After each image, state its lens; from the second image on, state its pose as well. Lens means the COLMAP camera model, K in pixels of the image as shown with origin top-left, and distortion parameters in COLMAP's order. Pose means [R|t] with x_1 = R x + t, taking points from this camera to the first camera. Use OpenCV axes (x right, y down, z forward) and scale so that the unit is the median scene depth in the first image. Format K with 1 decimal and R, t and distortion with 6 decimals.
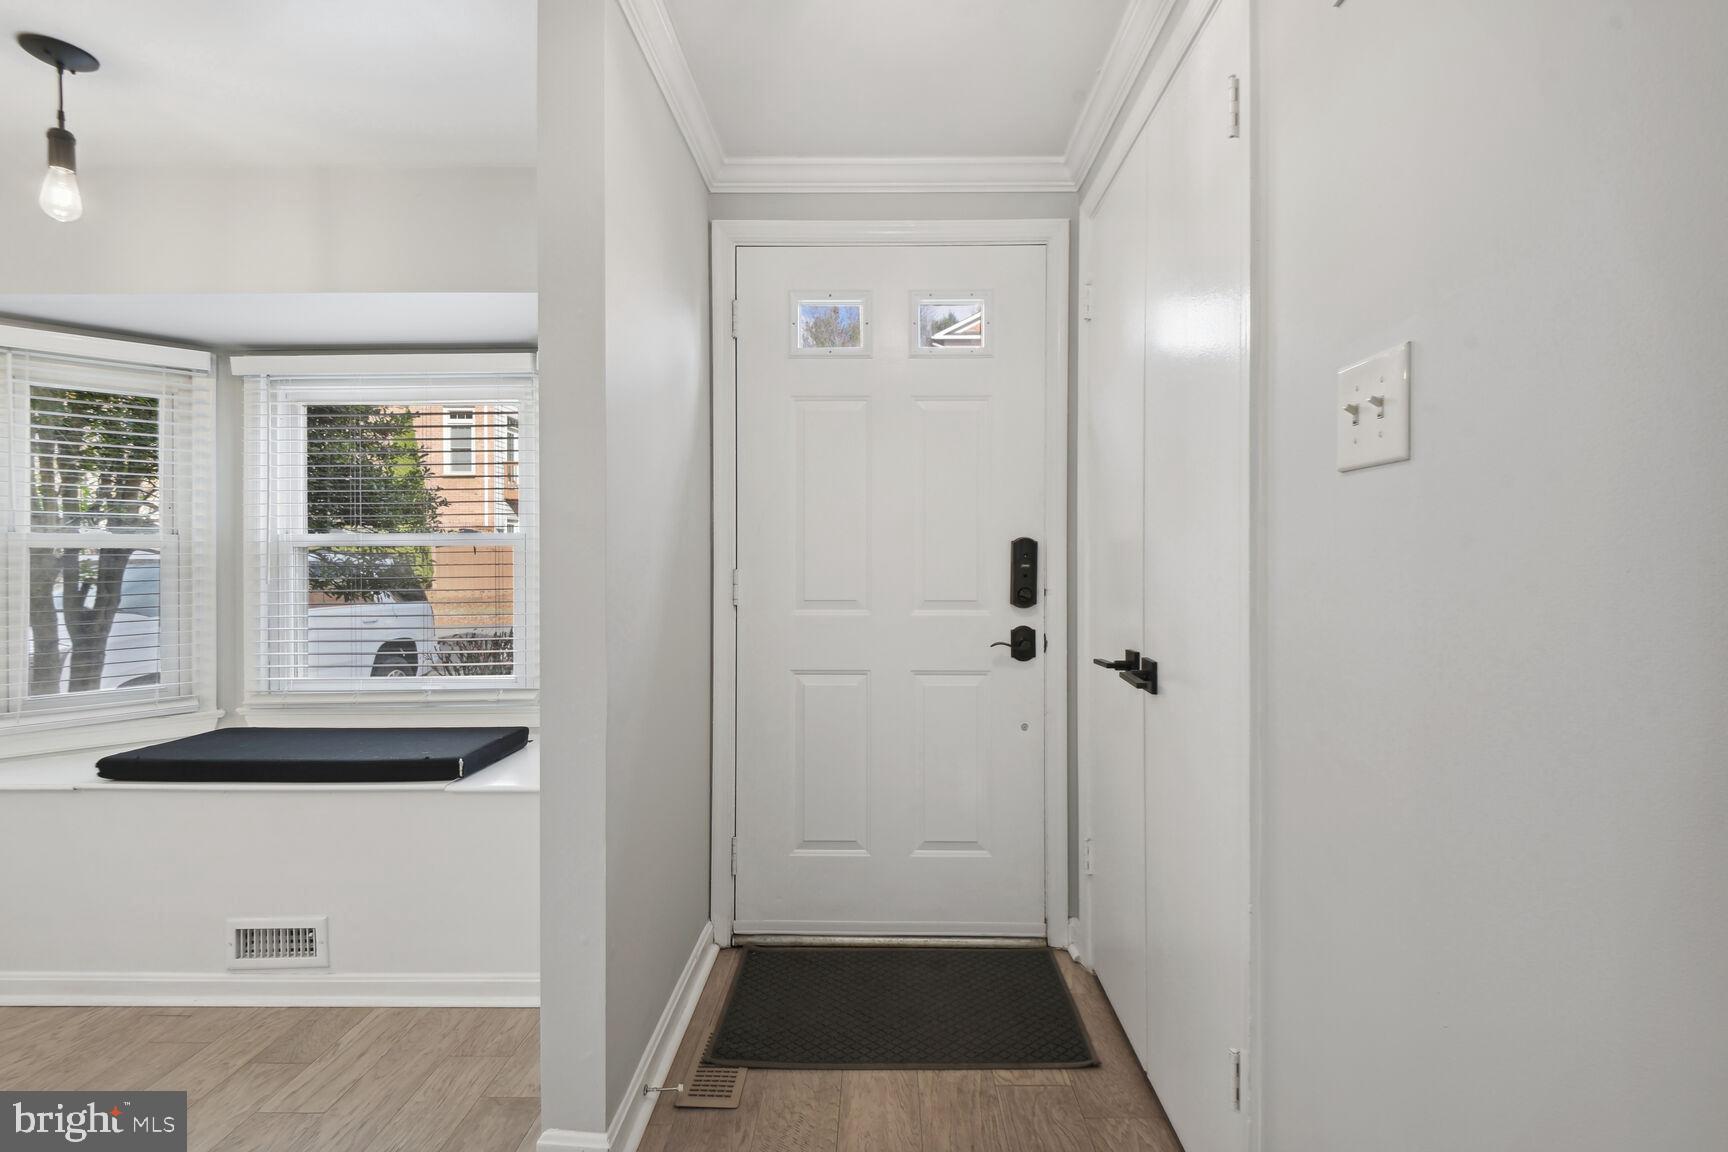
lens RADIAL K [[792.4, 0, 871.1], [0, 792.4, 573.7], [0, 0, 1]] dist [0.021276, -0.013789]
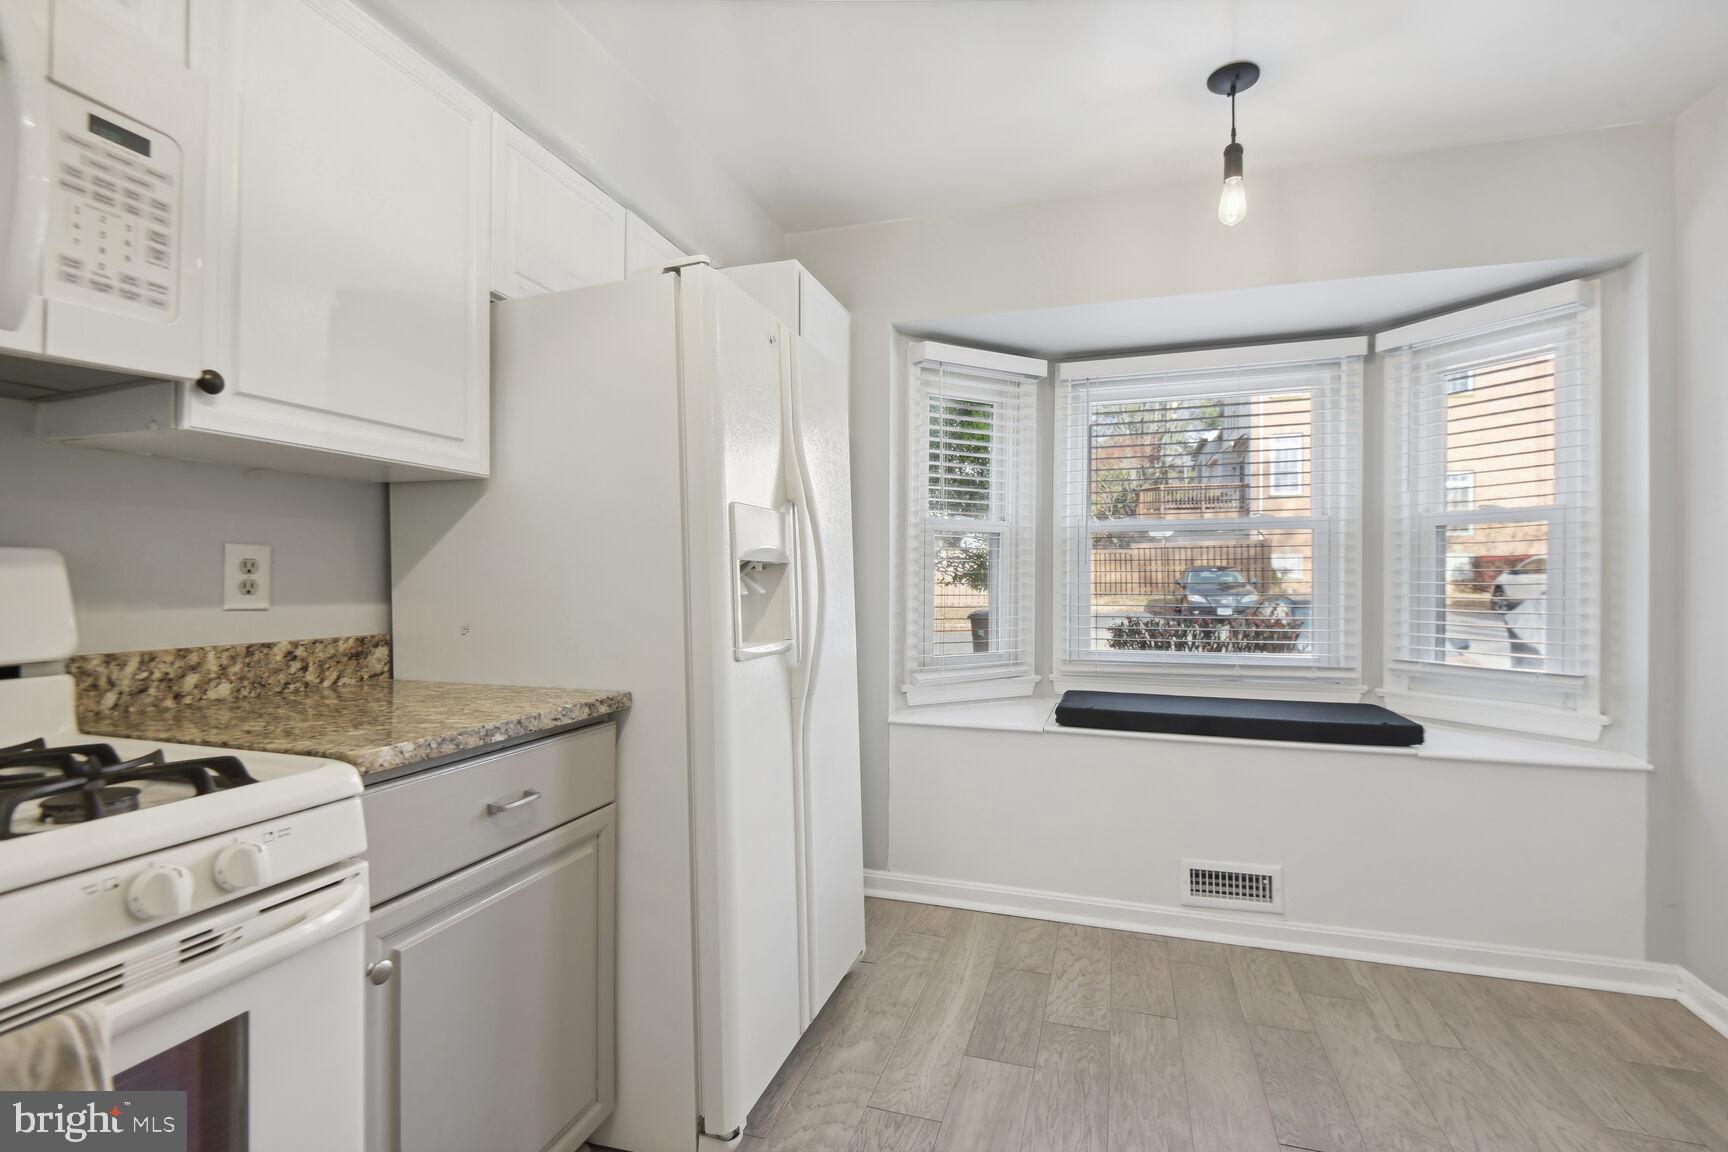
lens RADIAL K [[792.4, 0, 860.4], [0, 792.4, 583.1], [0, 0, 1]] dist [0.021276, -0.013789]
pose [[0.956294, 0.003964, -0.292380, -0.930777], [-0.007749, 0.999900, -0.011790, 0.069680], [0.292305, 0.013541, 0.956229, -0.191539]]
